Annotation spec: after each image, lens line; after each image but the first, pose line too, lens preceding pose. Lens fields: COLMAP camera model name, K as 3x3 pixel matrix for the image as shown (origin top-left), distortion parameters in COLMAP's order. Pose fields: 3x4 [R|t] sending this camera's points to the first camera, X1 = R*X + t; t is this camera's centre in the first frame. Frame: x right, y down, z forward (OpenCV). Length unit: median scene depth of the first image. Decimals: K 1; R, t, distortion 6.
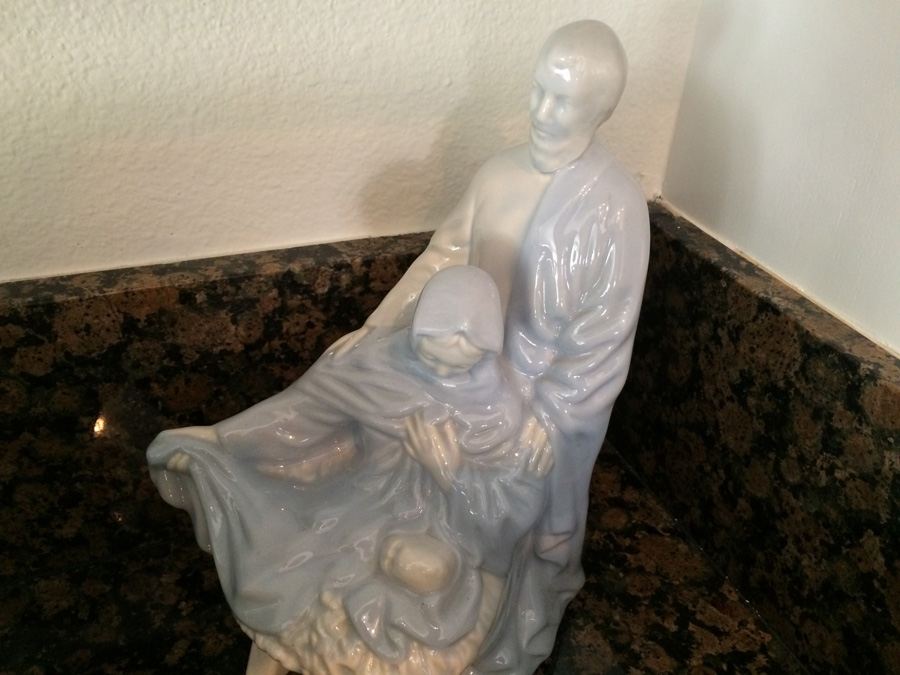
lens RADIAL K [[772.2, 0, 455.4], [0, 772.2, 307.0], [0, 0, 1]] dist [0.054261, -0.101772]
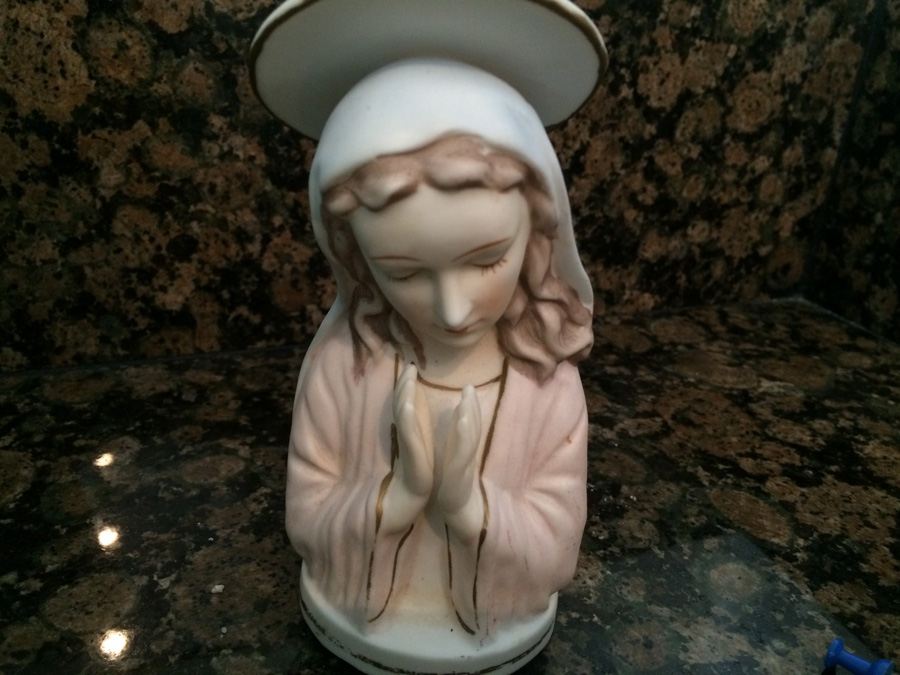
lens RADIAL K [[772.2, 0, 443.1], [0, 772.2, 333.3], [0, 0, 1]] dist [0.054261, -0.101772]
pose [[0.999561, 0.015372, -0.025332, -0.222423], [-0.019025, 0.988361, -0.150932, 0.447220], [0.022717, 0.151348, 0.988220, 0.271110]]
